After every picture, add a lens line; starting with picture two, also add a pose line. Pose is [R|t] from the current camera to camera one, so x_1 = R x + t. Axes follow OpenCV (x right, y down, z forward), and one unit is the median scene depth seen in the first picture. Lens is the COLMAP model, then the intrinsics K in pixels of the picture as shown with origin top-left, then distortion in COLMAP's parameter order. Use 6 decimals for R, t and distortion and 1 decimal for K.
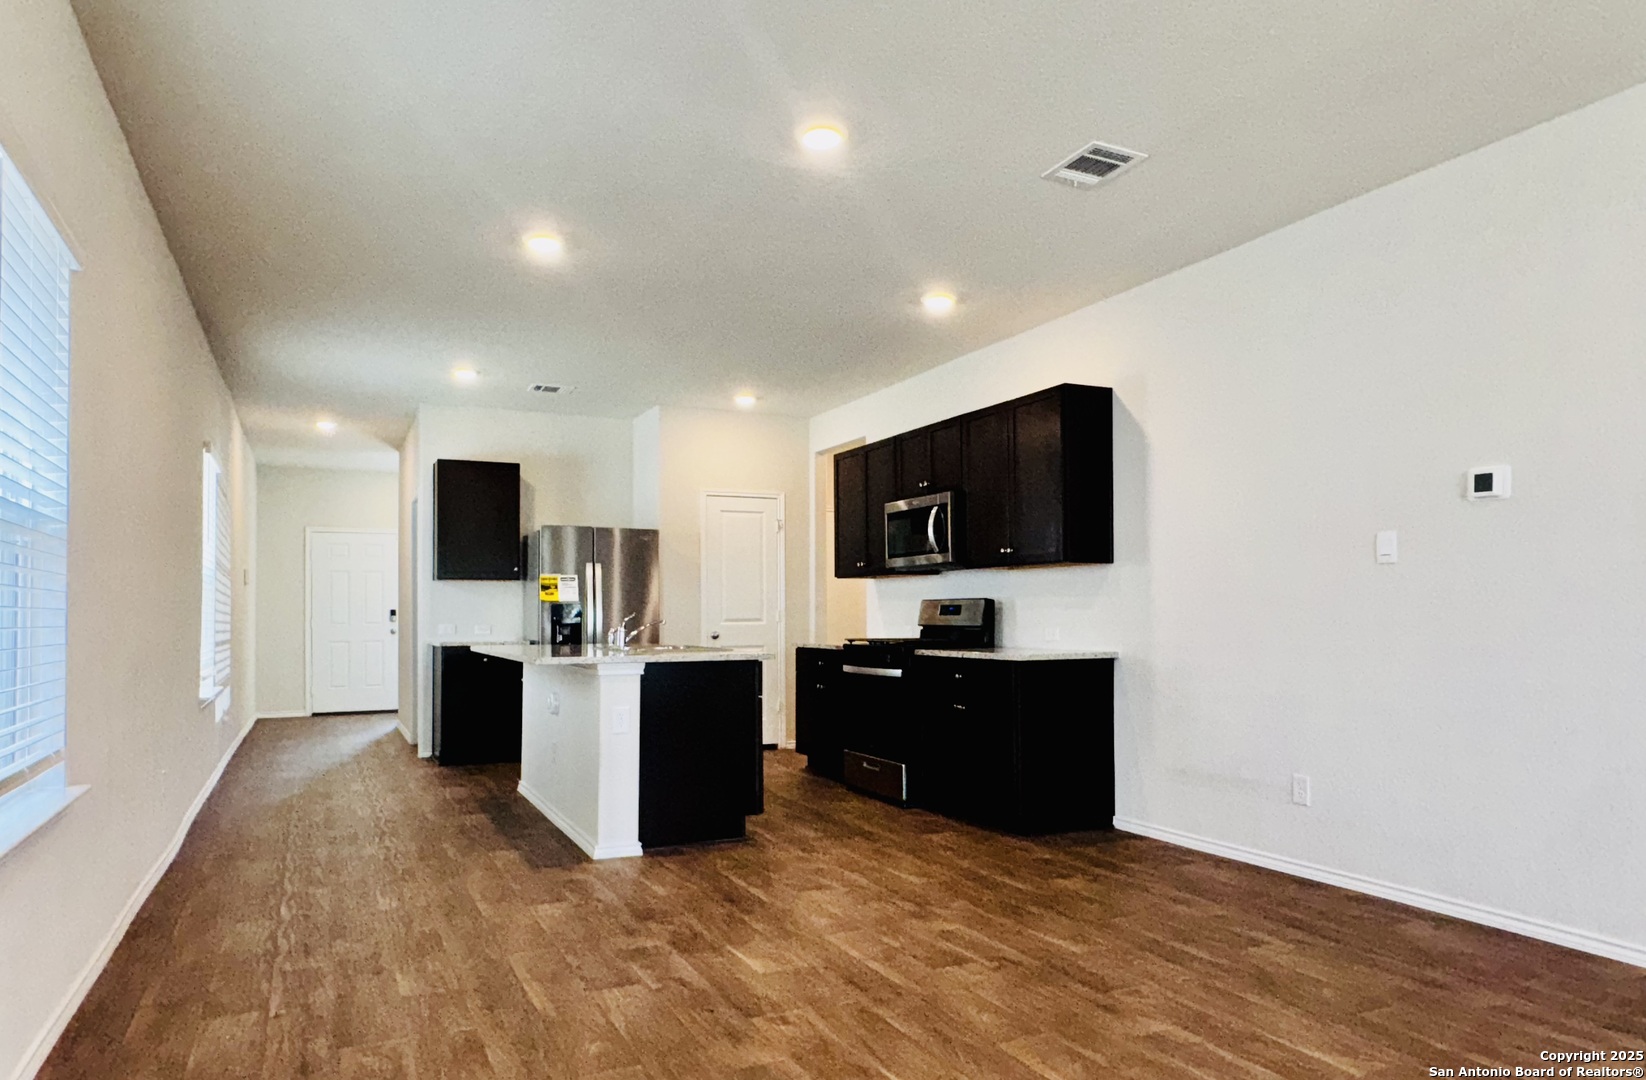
lens RADIAL K [[1045.1, 0, 820.4], [0, 1045.1, 596.7], [0, 0, 1]] dist [-0.001662, 0.000051]
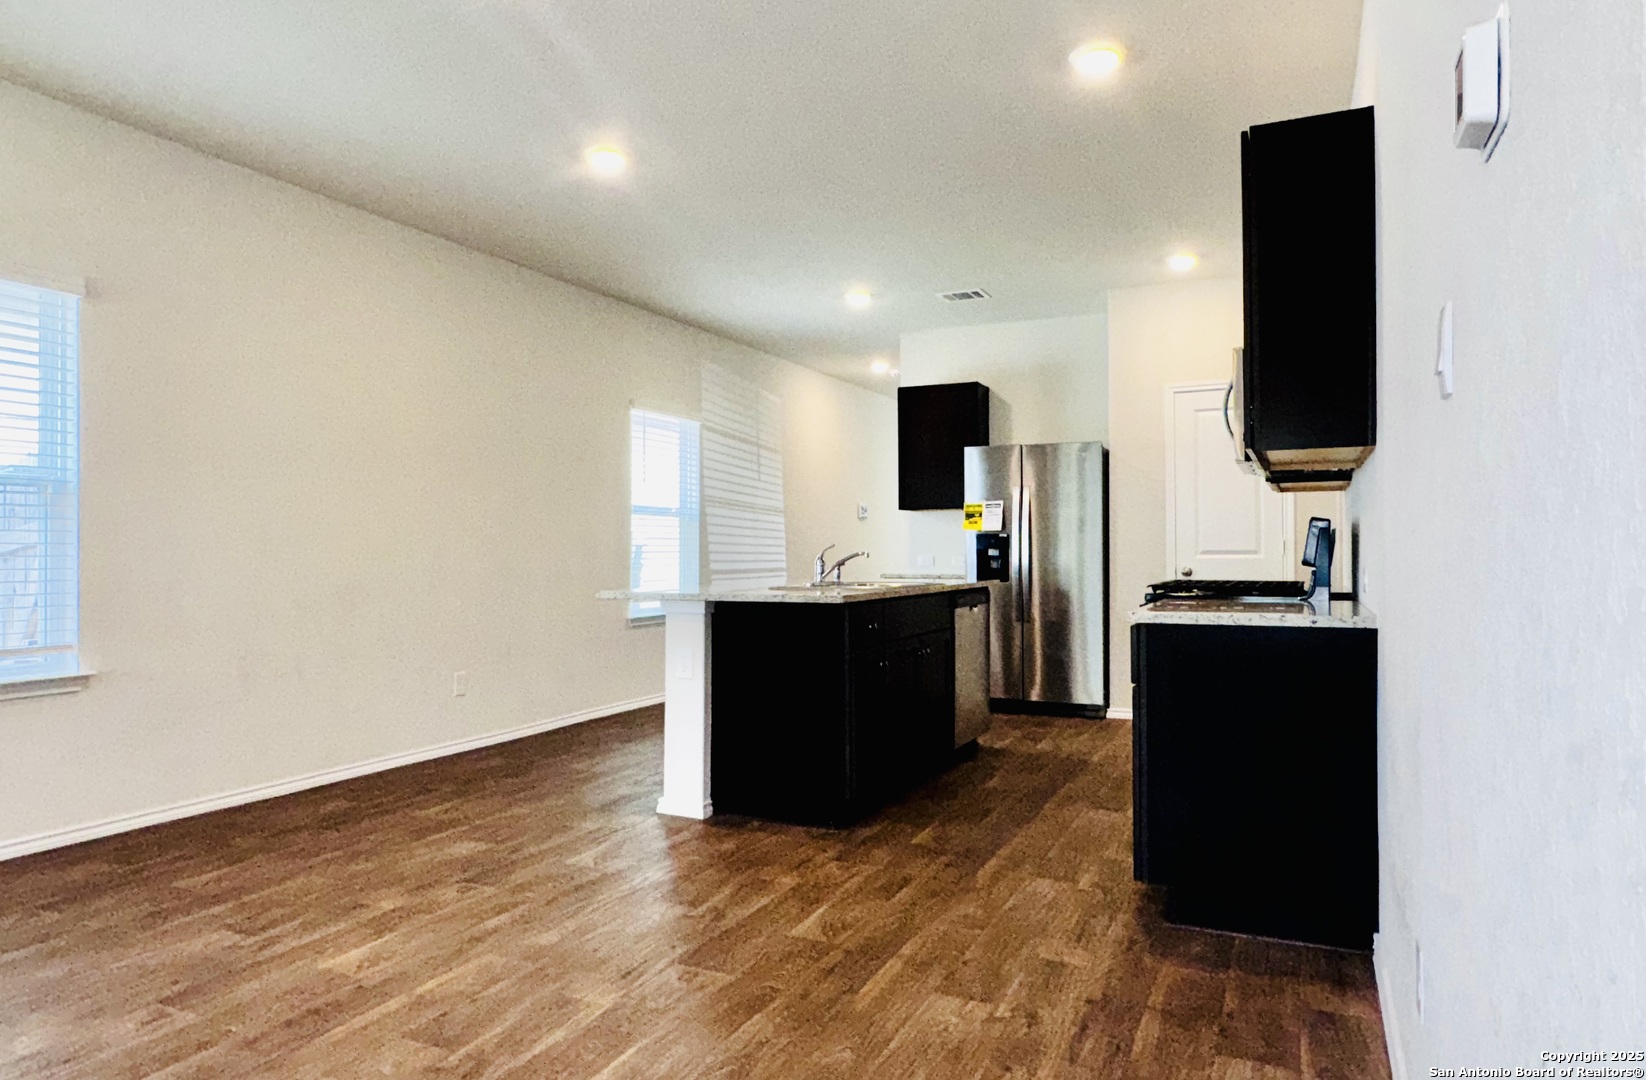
lens RADIAL K [[1047.2, 0, 823.0], [0, 1047.2, 540.0], [0, 0, 1]] dist [-0.002573, -0.000744]
pose [[0.632846, -0.006066, -0.774254, 0.417204], [0.014978, 0.999878, 0.004409, 0.007278], [0.774133, -0.014387, 0.632860, 0.379003]]
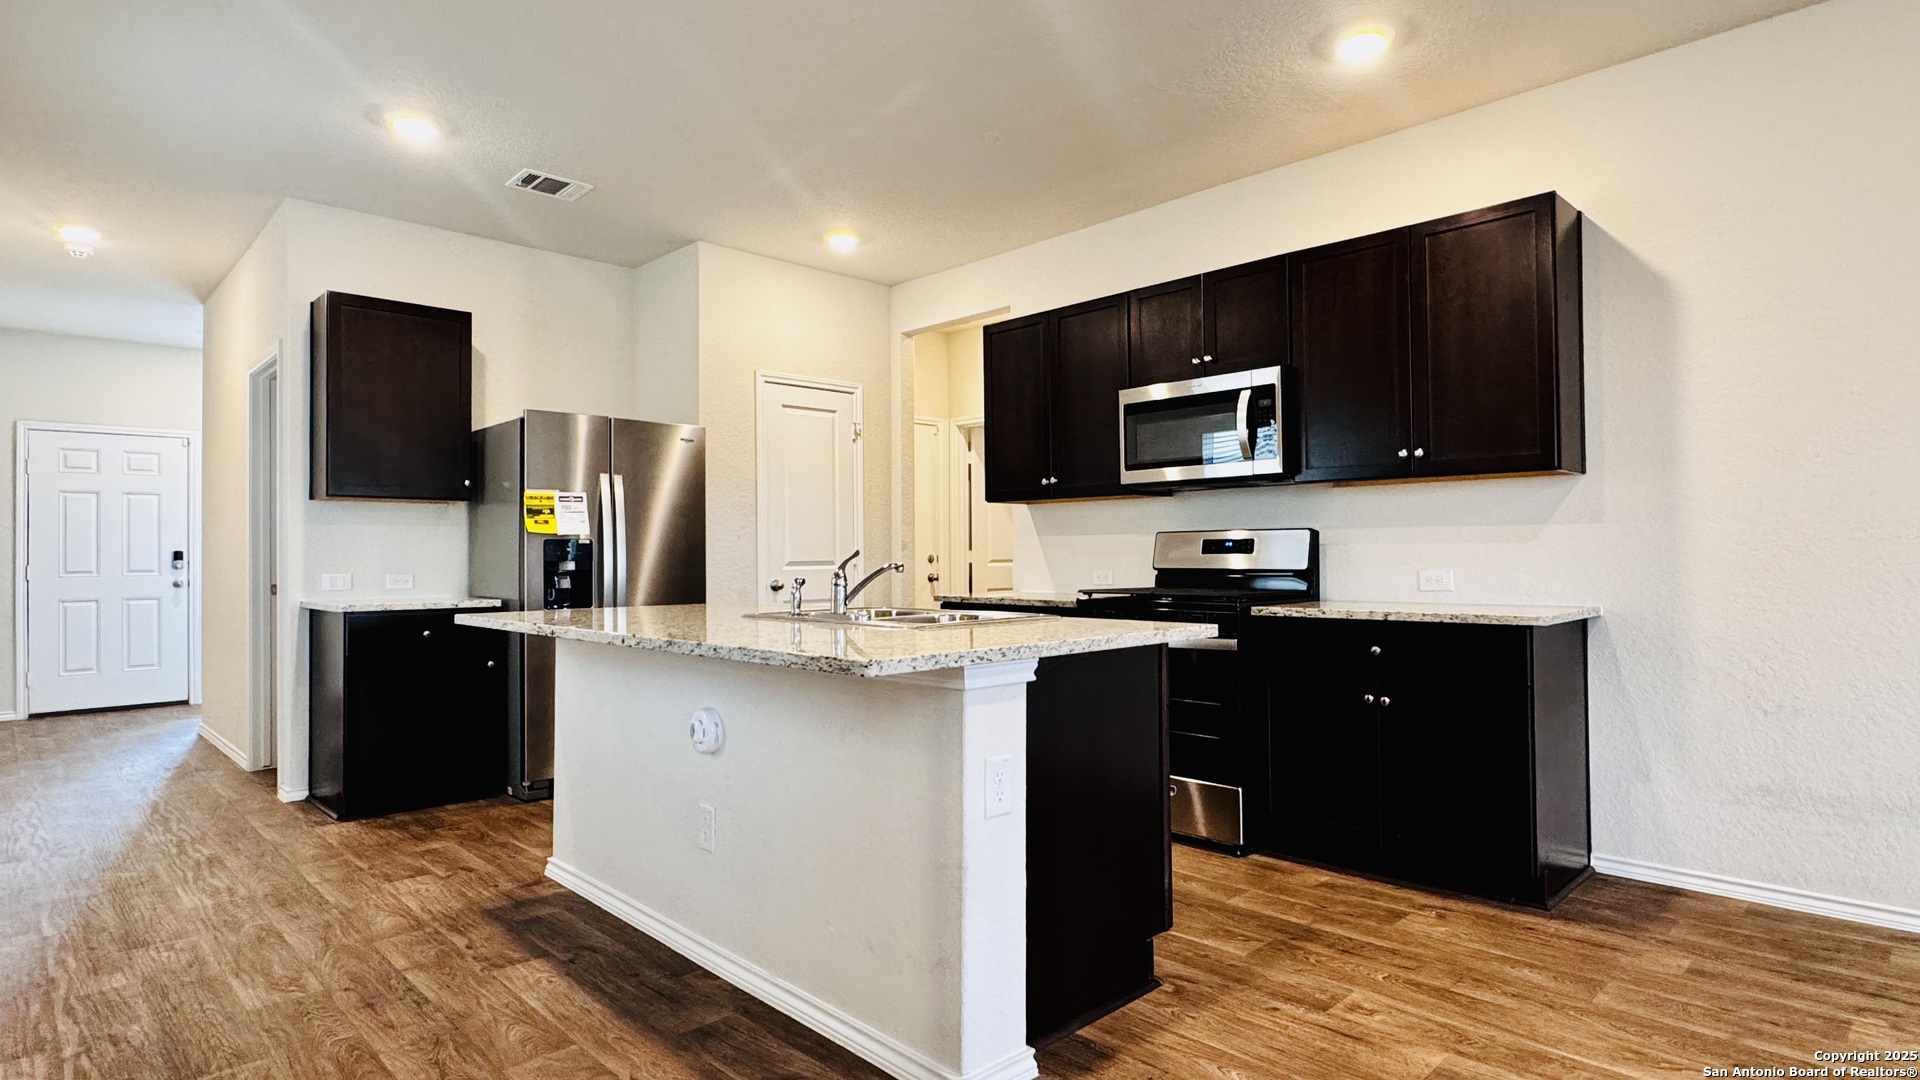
lens RADIAL K [[991.2, 0, 953.1], [0, 991.2, 543.6], [0, 0, 1]] dist [-0.002062, 0.000213]
pose [[0.949141, -0.000357, 0.314851, -0.247423], [-0.000565, 0.999996, 0.002837, 0.009095], [-0.314851, -0.002871, 0.949137, 0.433253]]
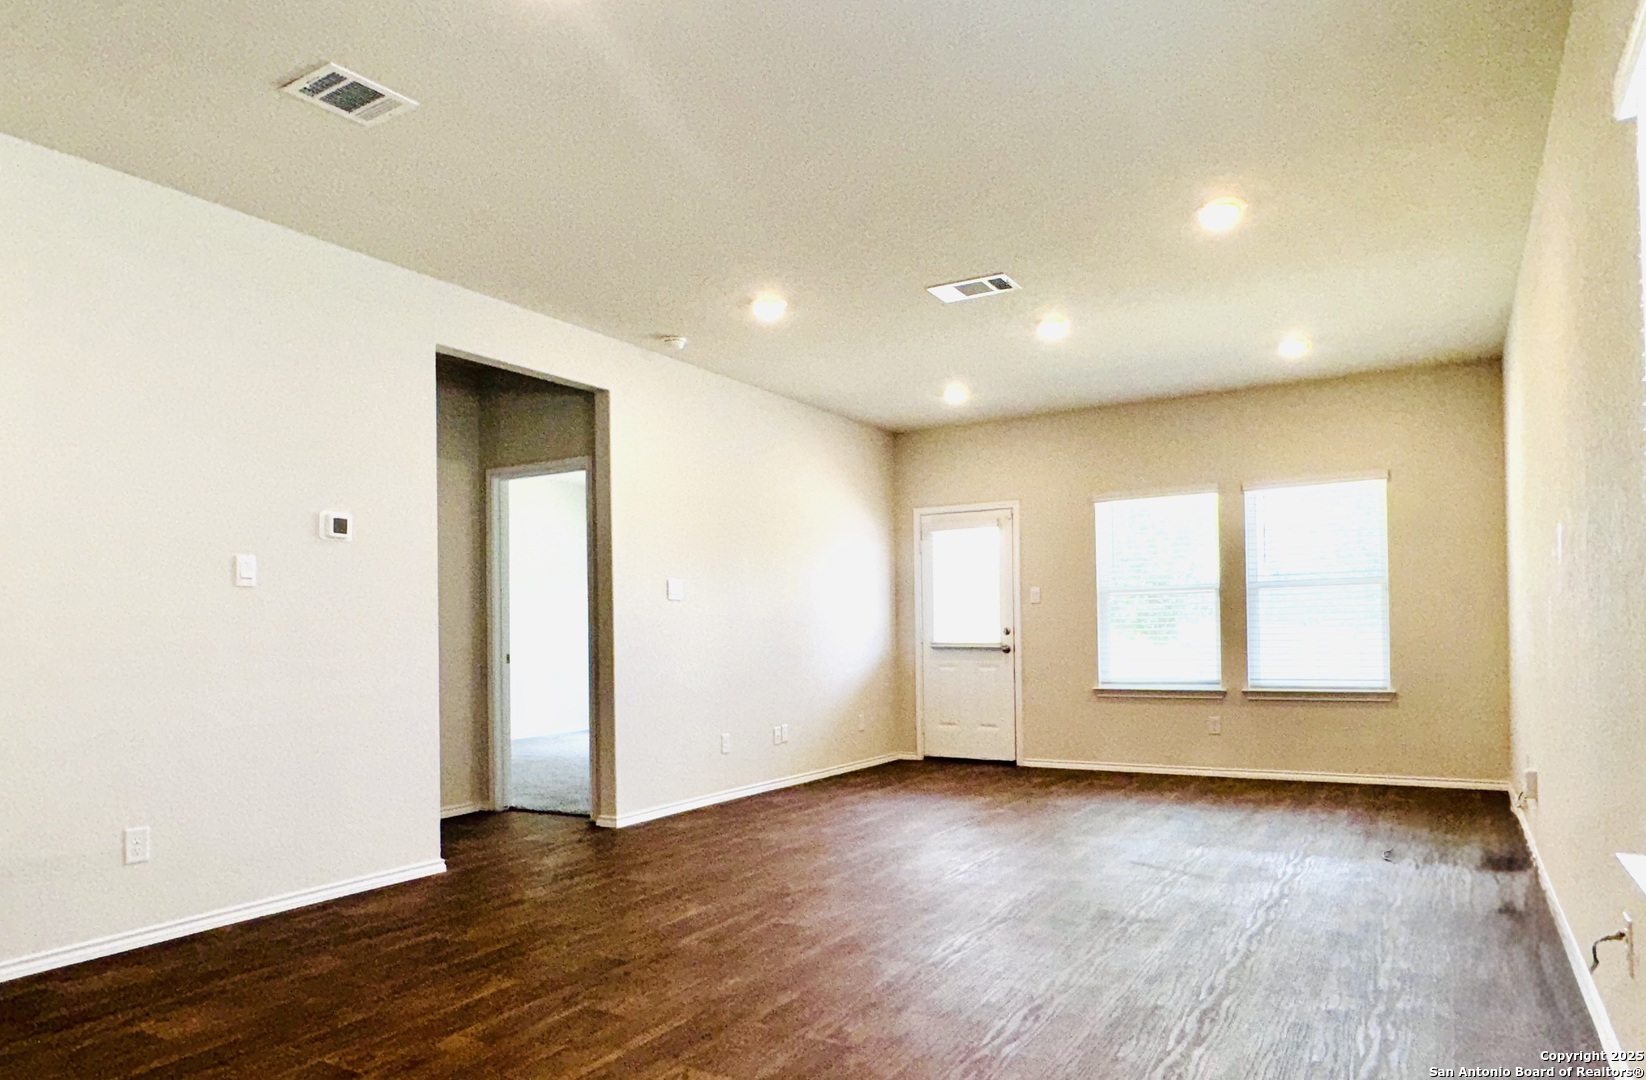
lens RADIAL K [[1039.5, 0, 821.0], [0, 1039.5, 616.6], [0, 0, 1]] dist [-0.000904, -0.001300]
pose [[-0.551091, 0.022366, 0.834146, -0.367413], [0.001230, 0.999661, -0.025991, 0.014575], [-0.834444, -0.013297, -0.550932, 0.667232]]
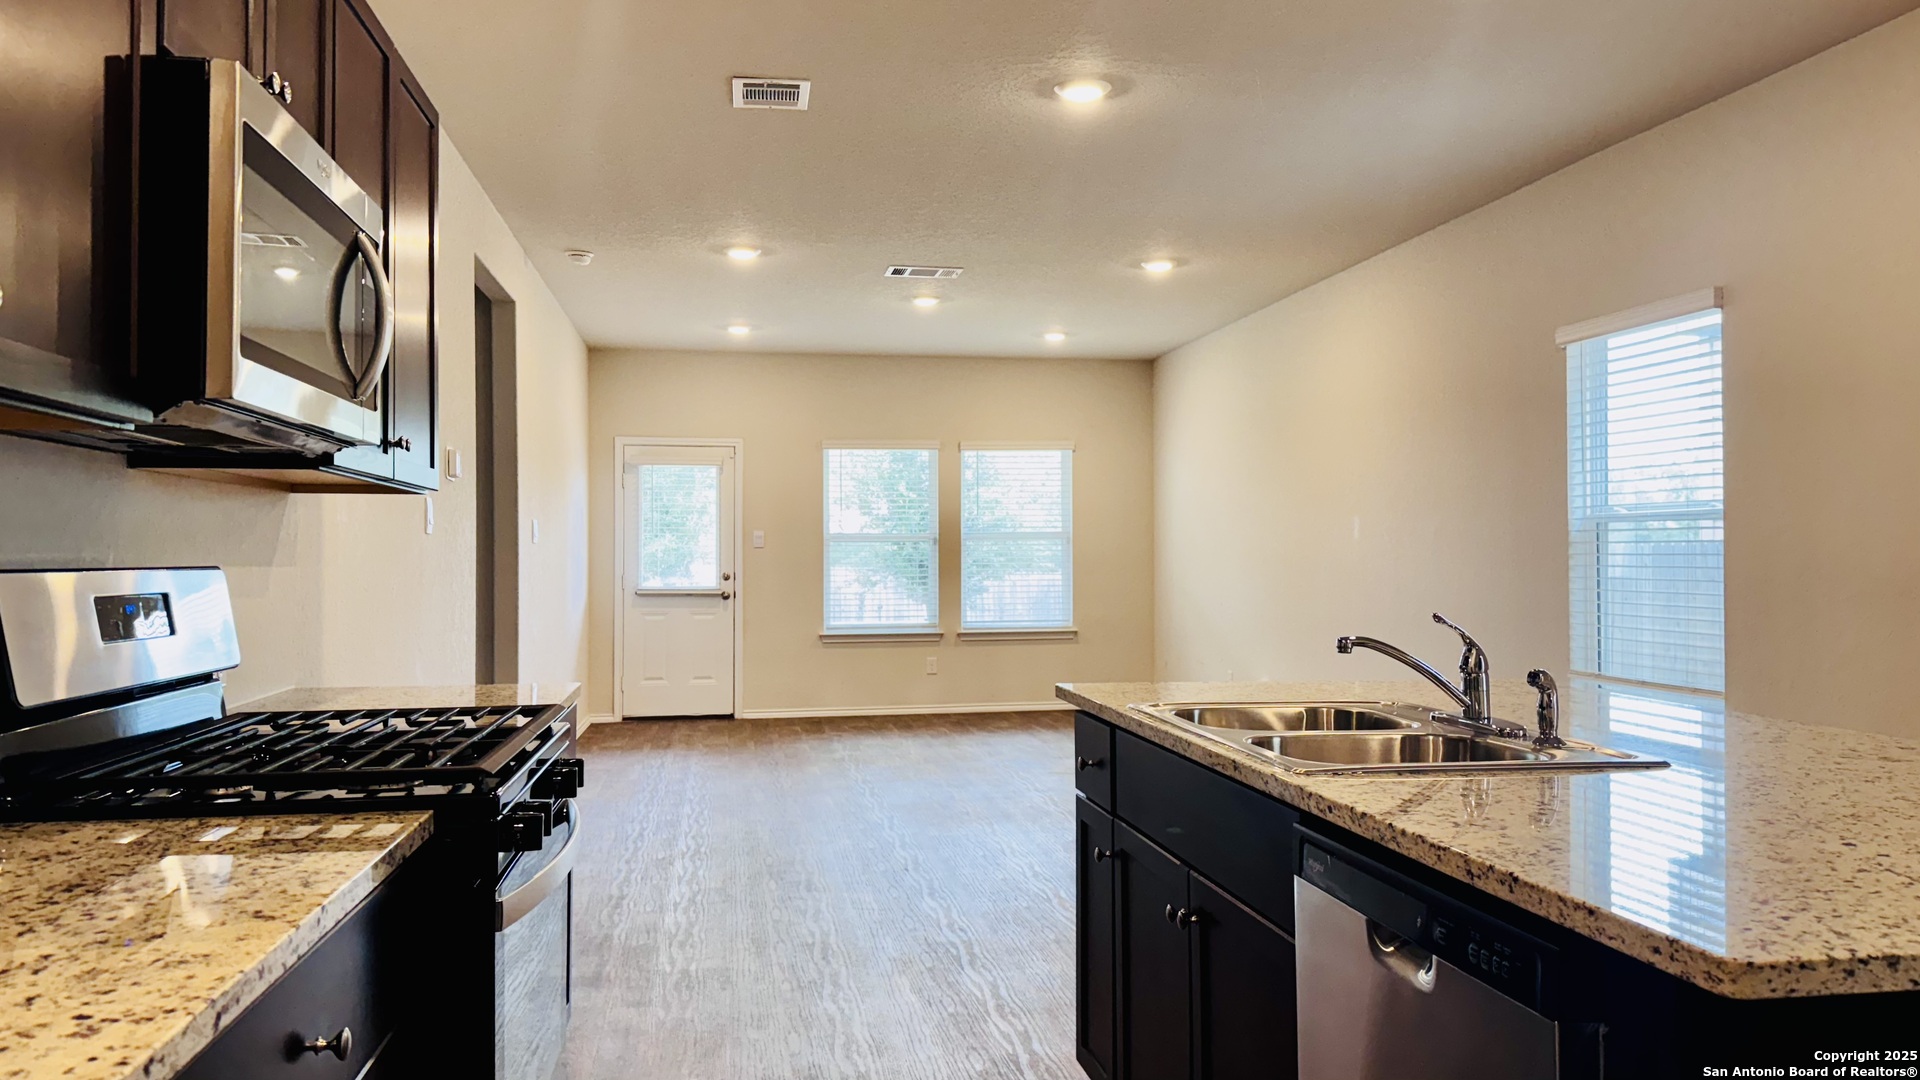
lens RADIAL K [[1366.0, 0, 971.5], [0, 1366.0, 534.8], [0, 0, 1]] dist [0.083064, -0.000920]
pose [[-0.962679, 0.010297, 0.270449, -0.131698], [0.000883, 0.999390, -0.034908, 0.006971], [-0.270643, -0.033366, -0.962101, 1.226183]]
